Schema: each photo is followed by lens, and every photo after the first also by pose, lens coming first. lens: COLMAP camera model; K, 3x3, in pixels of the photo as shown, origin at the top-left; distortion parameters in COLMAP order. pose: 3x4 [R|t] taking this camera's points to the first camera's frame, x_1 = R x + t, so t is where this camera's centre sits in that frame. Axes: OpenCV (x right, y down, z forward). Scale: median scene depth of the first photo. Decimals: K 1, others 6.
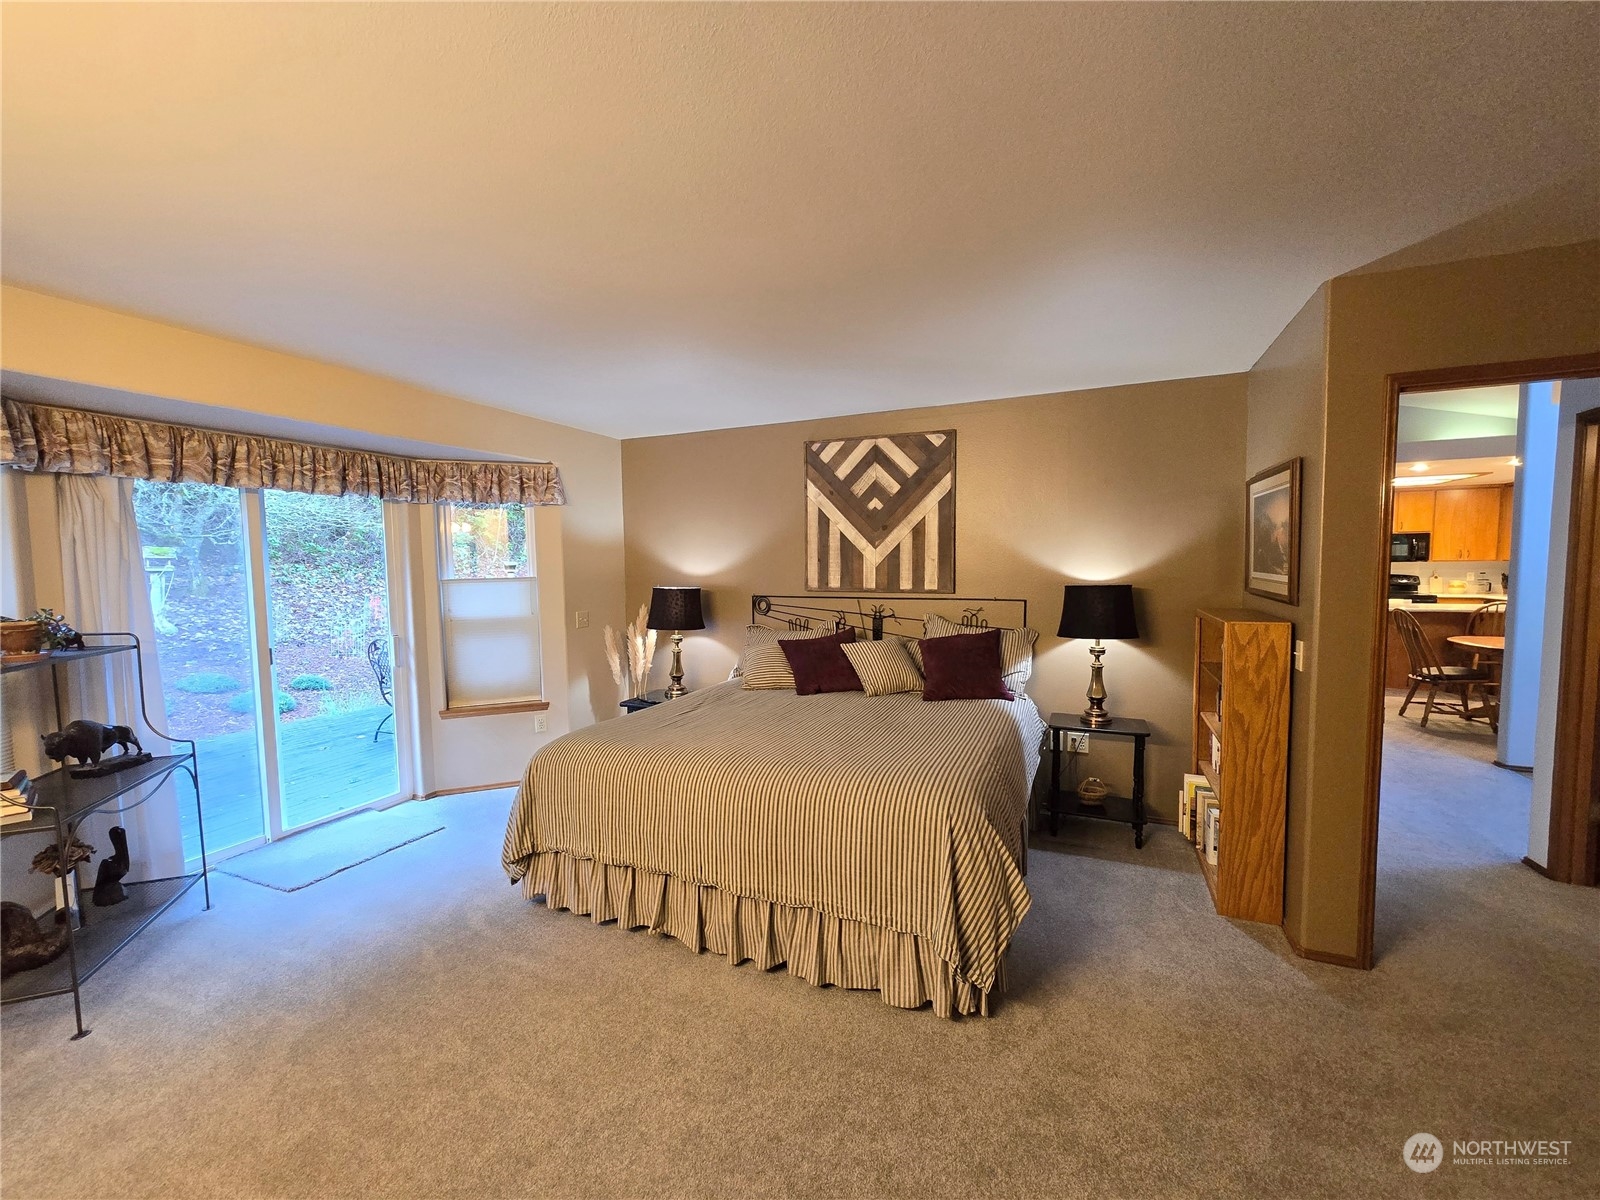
lens RADIAL K [[658.0, 0, 796.6], [0, 658.0, 602.6], [0, 0, 1]] dist [-0.000206, 0.001261]
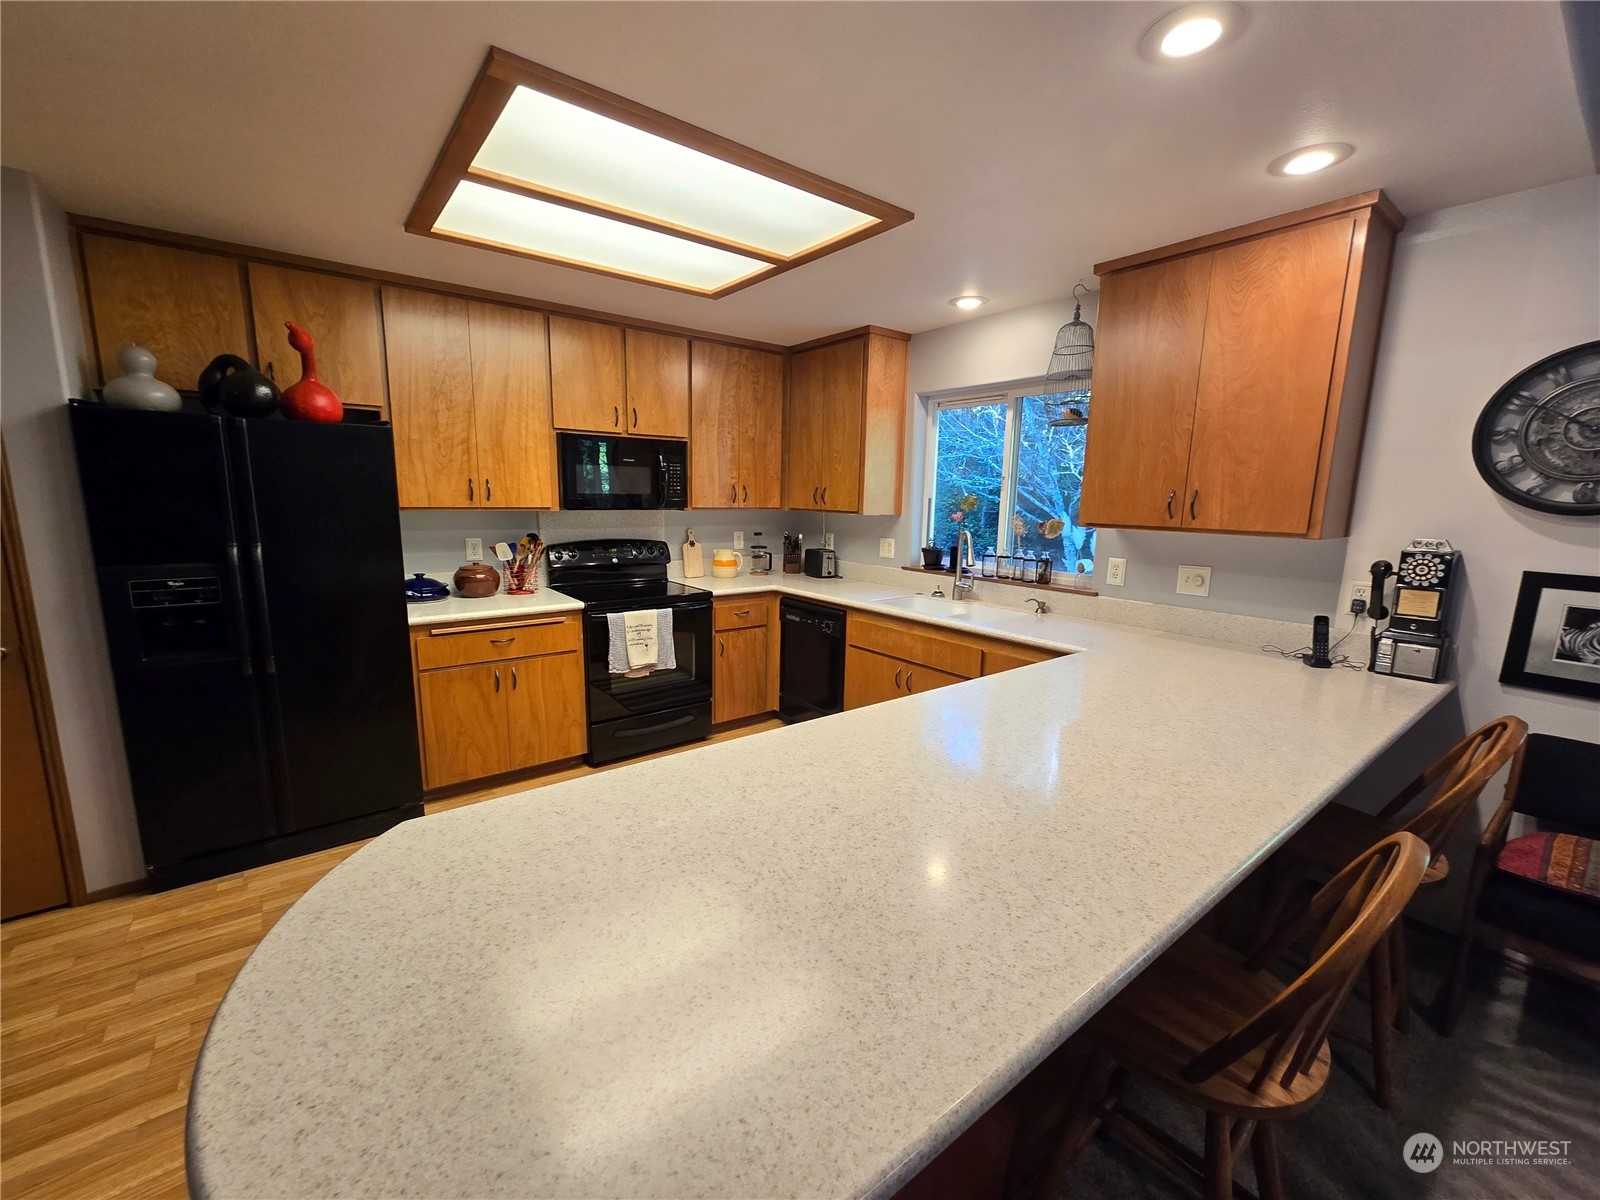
lens RADIAL K [[658.0, 0, 798.2], [0, 658.0, 605.6], [0, 0, 1]] dist [-0.000206, 0.001261]
pose [[0.474419, -0.130581, 0.870560, 0.613920], [0.031923, 0.990838, 0.131226, -0.054823], [-0.879720, -0.034465, 0.474241, 0.731492]]
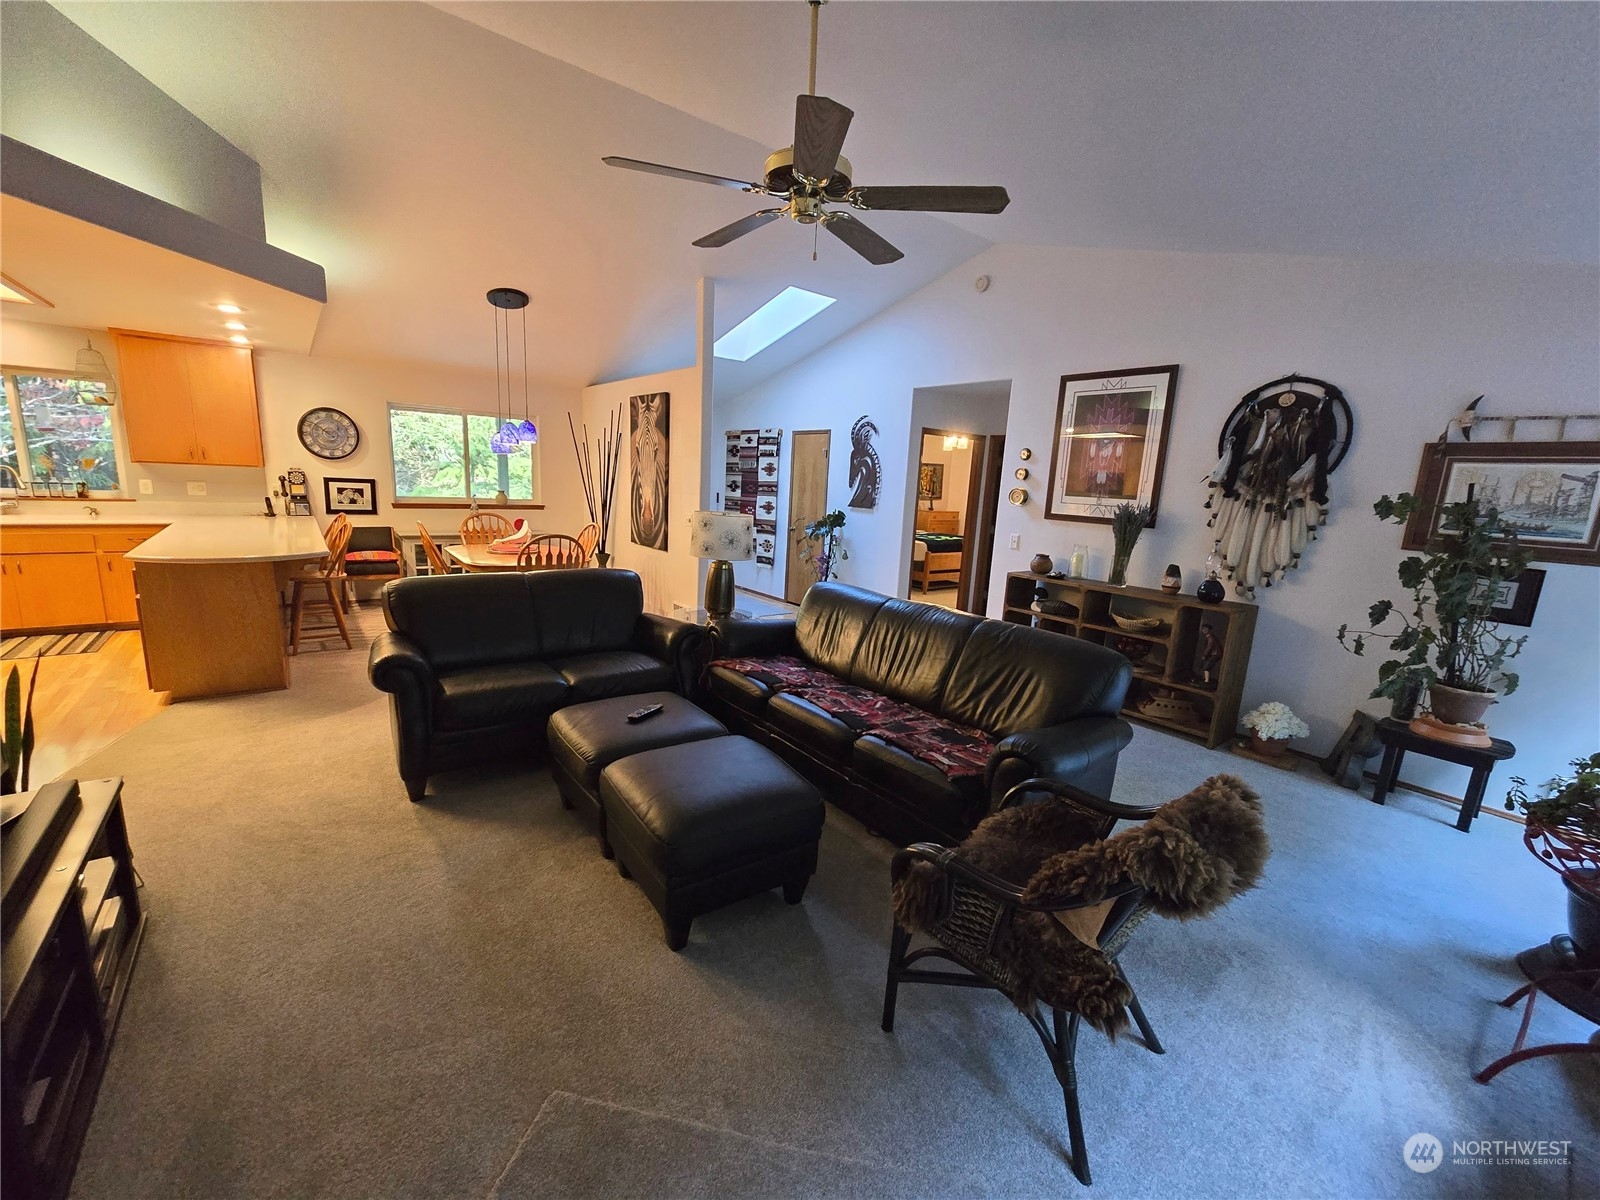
lens RADIAL K [[658.0, 0, 799.6], [0, 658.0, 606.9], [0, 0, 1]] dist [-0.000206, 0.001261]
pose [[-0.875632, -0.128771, 0.465497, 0.140224], [-0.012643, 0.969584, 0.244433, -0.073229], [-0.482814, 0.208148, -0.850626, 0.999191]]
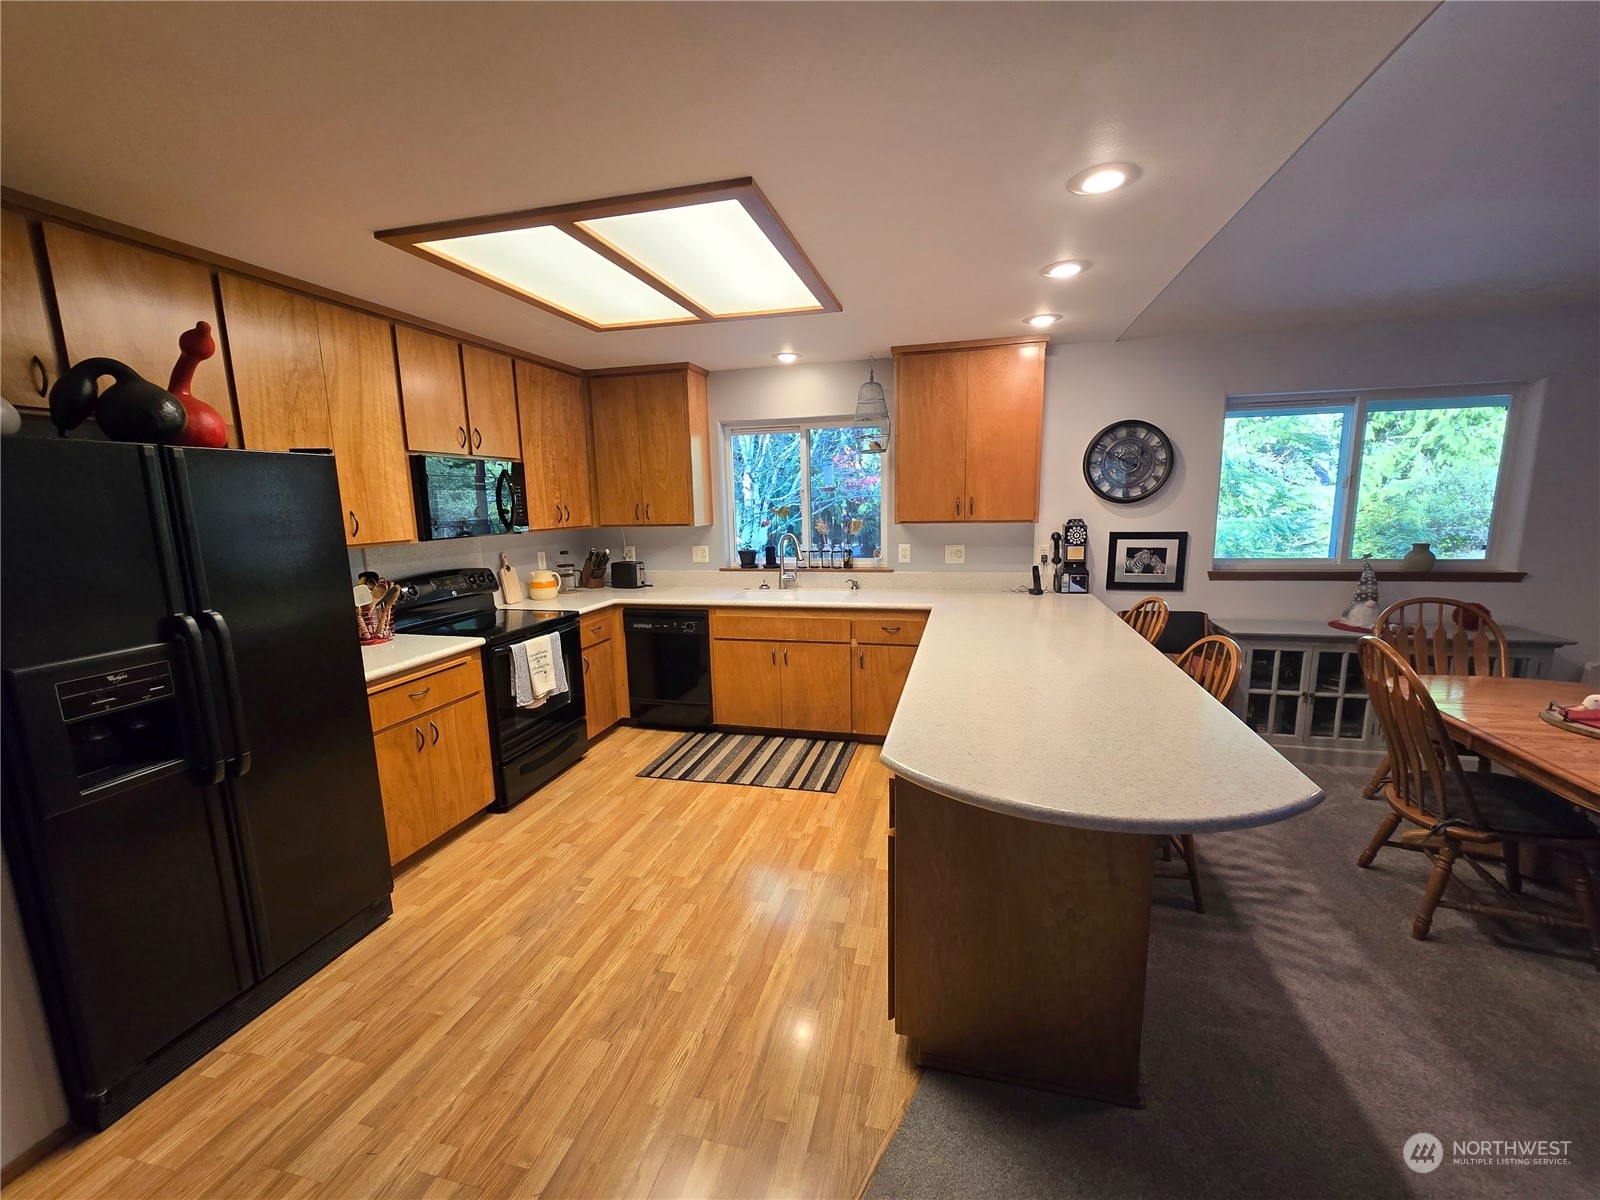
lens RADIAL K [[658.0, 0, 800.6], [0, 658.0, 605.7], [0, 0, 1]] dist [-0.000206, 0.001261]
pose [[-0.163924, -0.147044, 0.975452, 0.519452], [0.085130, 0.983030, 0.162493, -0.070102], [-0.982793, 0.109677, -0.148625, 0.895489]]
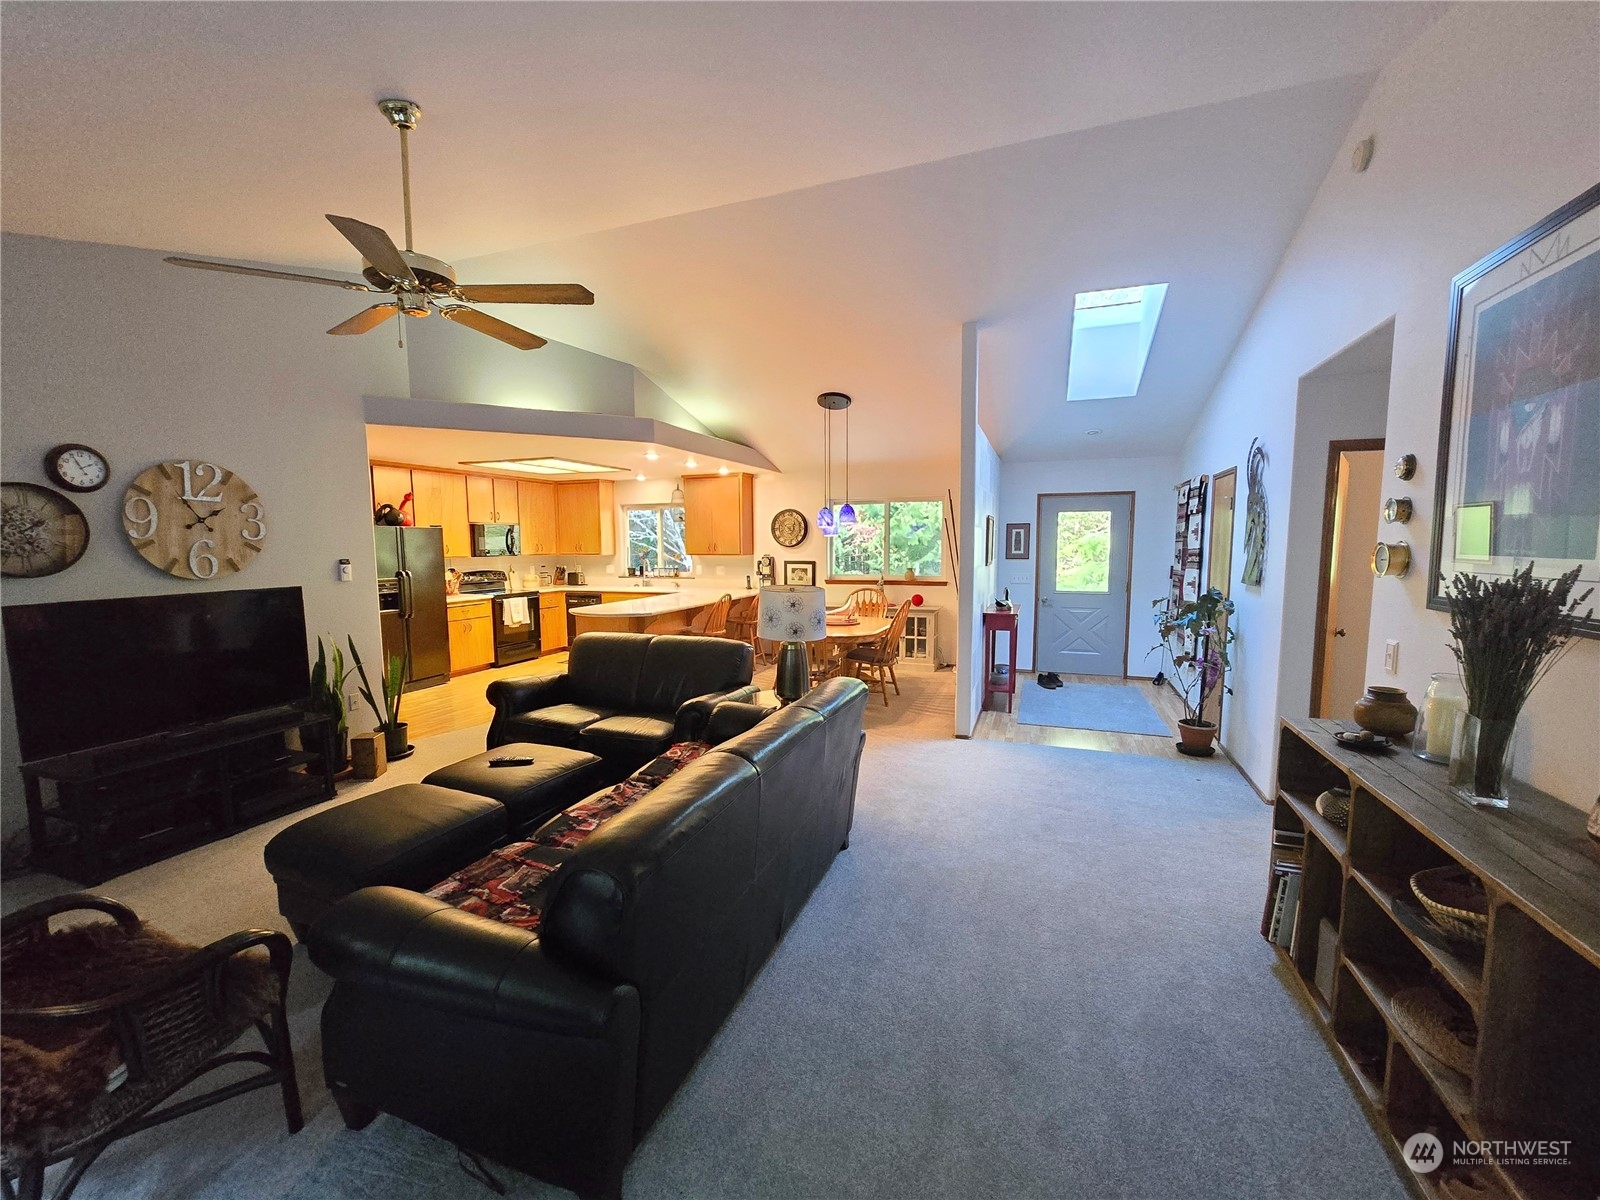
lens RADIAL K [[658.0, 0, 801.4], [0, 658.0, 607.1], [0, 0, 1]] dist [-0.000206, 0.001261]
pose [[-0.051594, -0.092515, 0.994374, -0.000361], [0.069772, 0.992933, 0.096001, -0.051806], [-0.996228, 0.074333, -0.044775, 0.646178]]
